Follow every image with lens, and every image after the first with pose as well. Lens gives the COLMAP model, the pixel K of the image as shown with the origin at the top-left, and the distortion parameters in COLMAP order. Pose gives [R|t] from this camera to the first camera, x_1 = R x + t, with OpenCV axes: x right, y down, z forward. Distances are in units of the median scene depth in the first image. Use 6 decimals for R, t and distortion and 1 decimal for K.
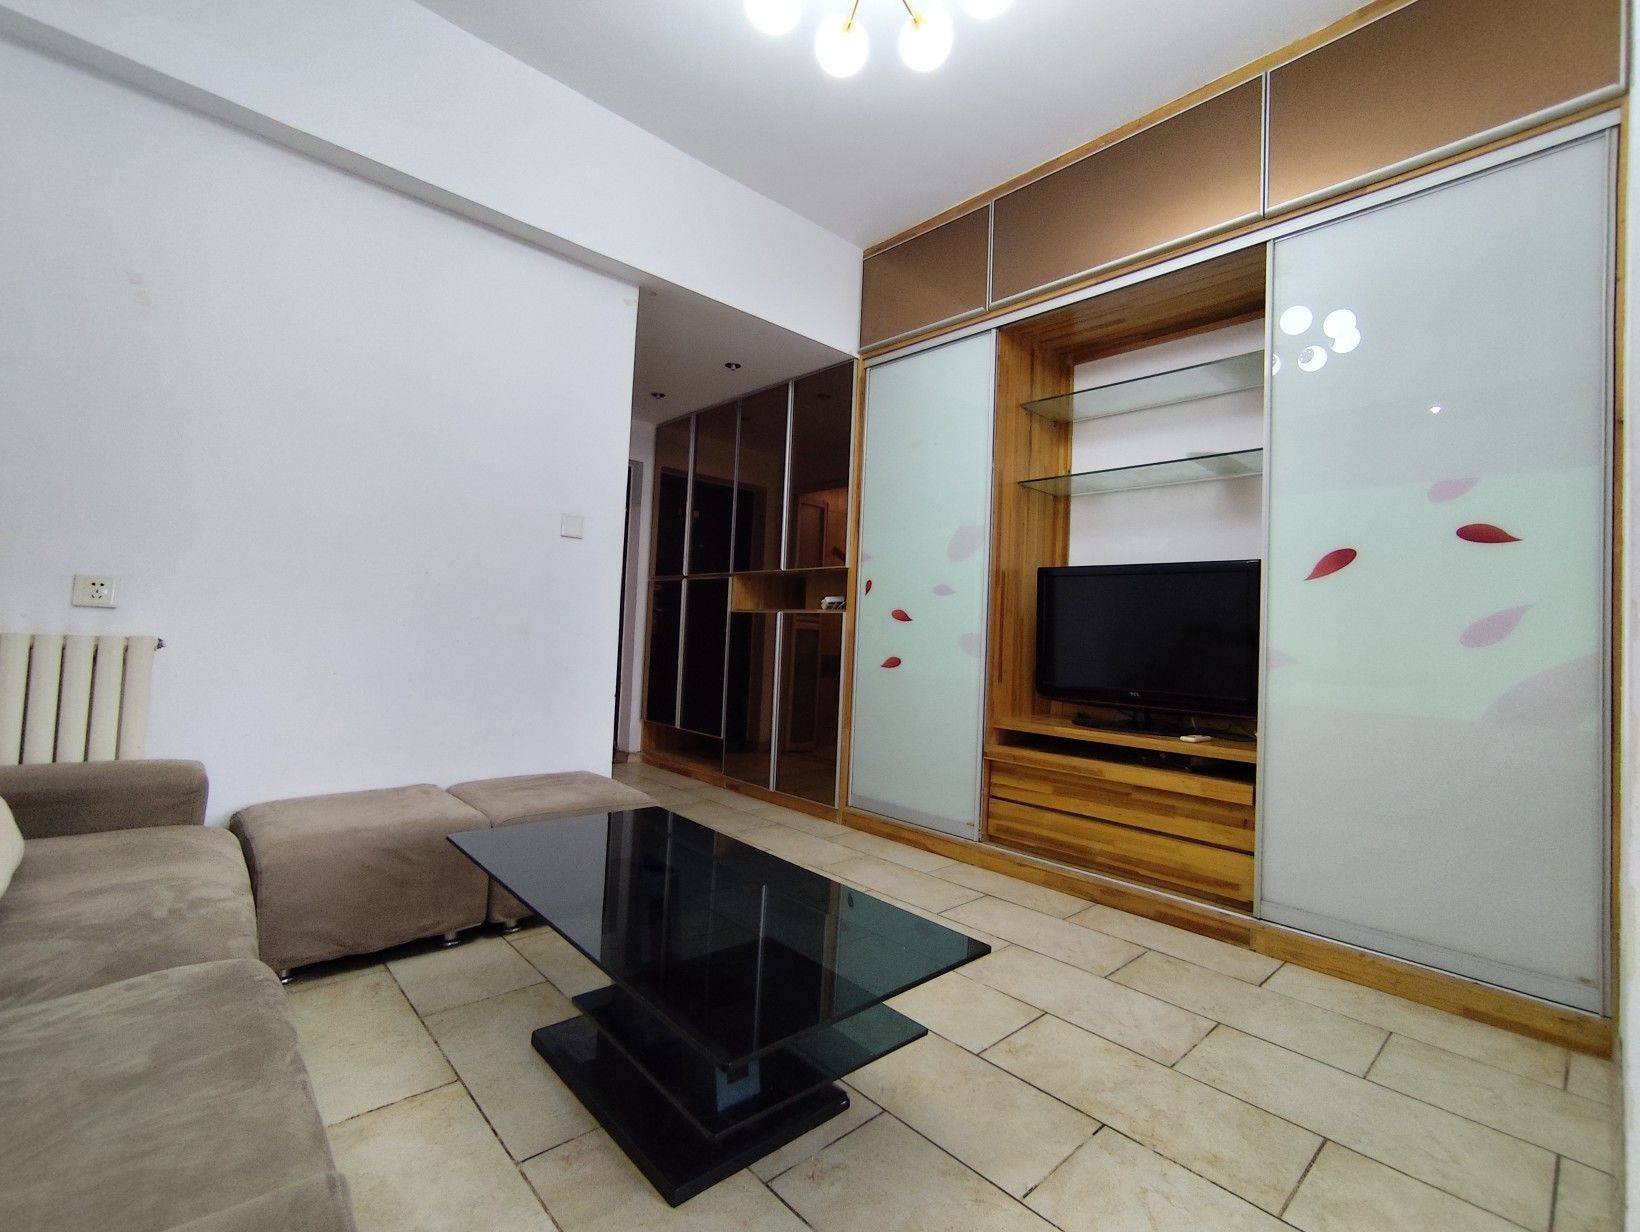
lens RADIAL K [[739.1, 0, 820.0], [0, 739.1, 616.0], [0, 0, 1]] dist [-0.002015, -0.000157]
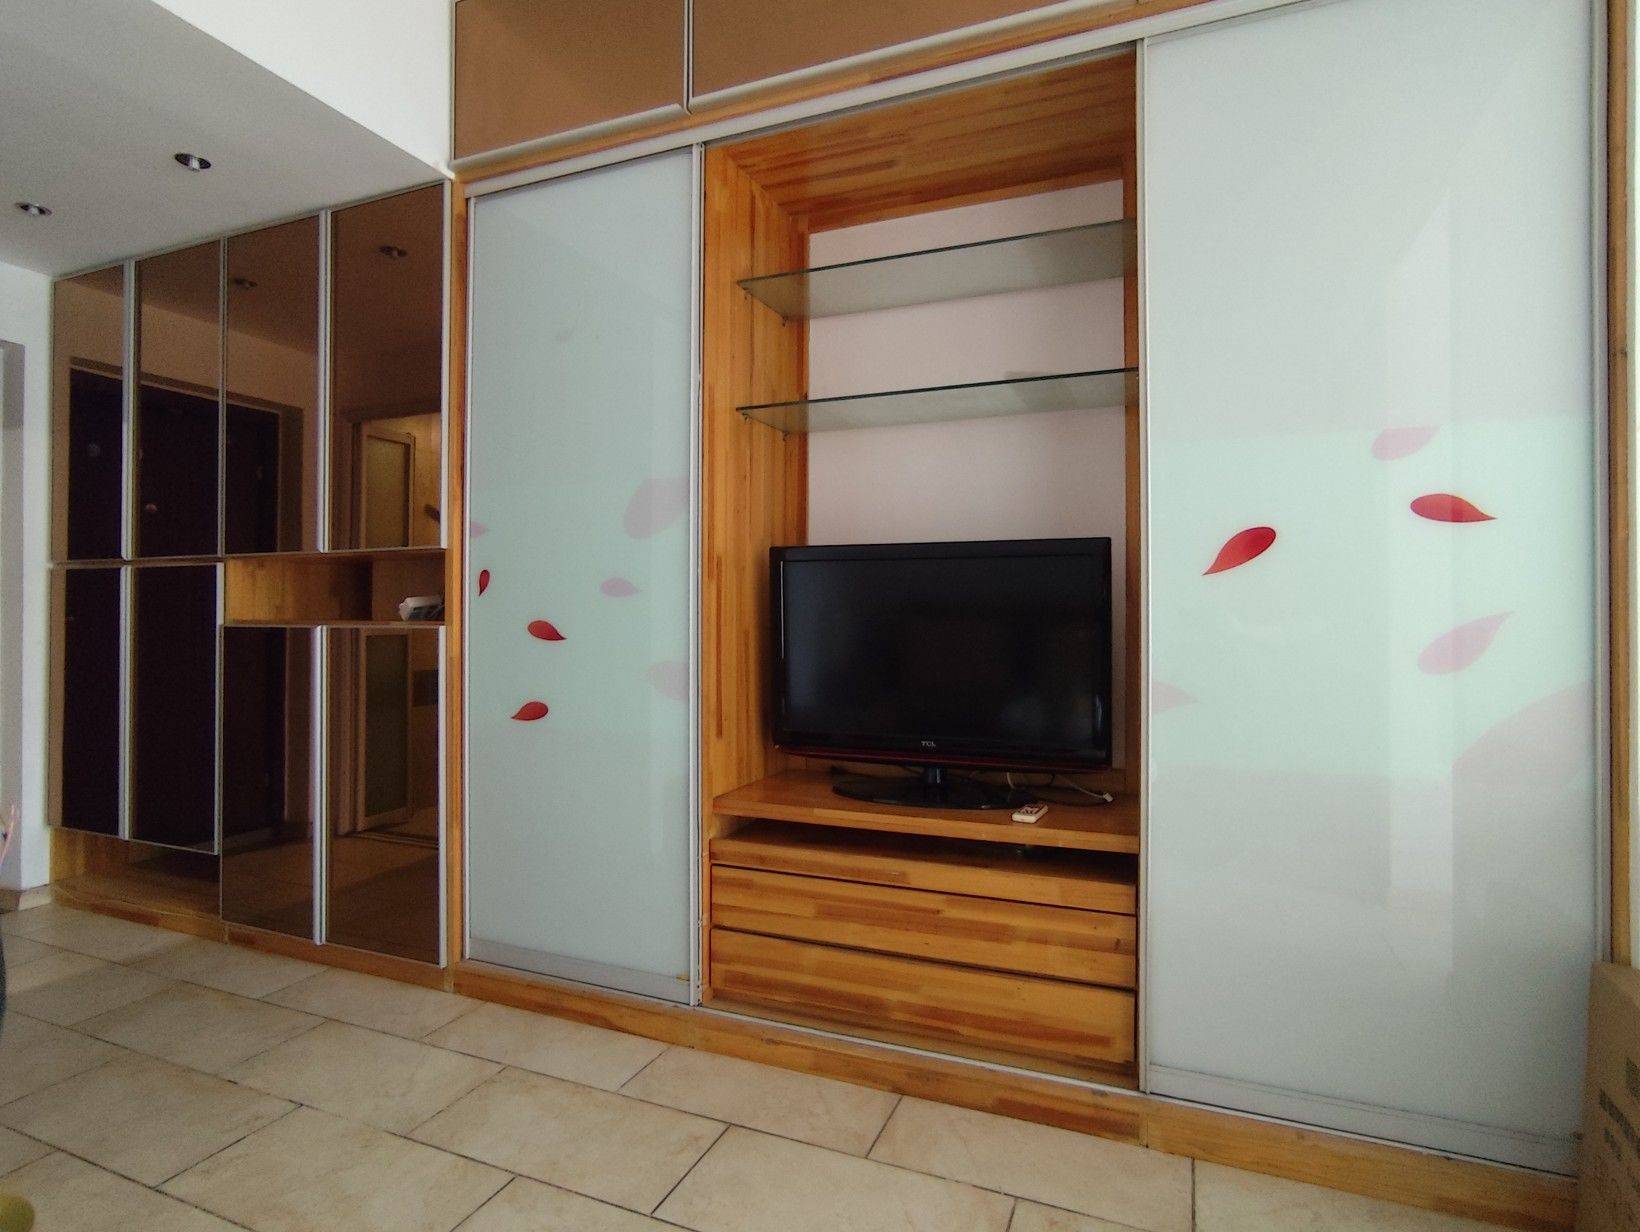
lens RADIAL K [[934.3, 0, 765.2], [0, 934.3, 608.0], [0, 0, 1]] dist [-0.049311, 0.046647]
pose [[0.924823, -0.039343, 0.378358, -0.008185], [0.029007, 0.999035, 0.032981, -0.040640], [-0.379291, -0.019527, 0.925072, 0.275290]]
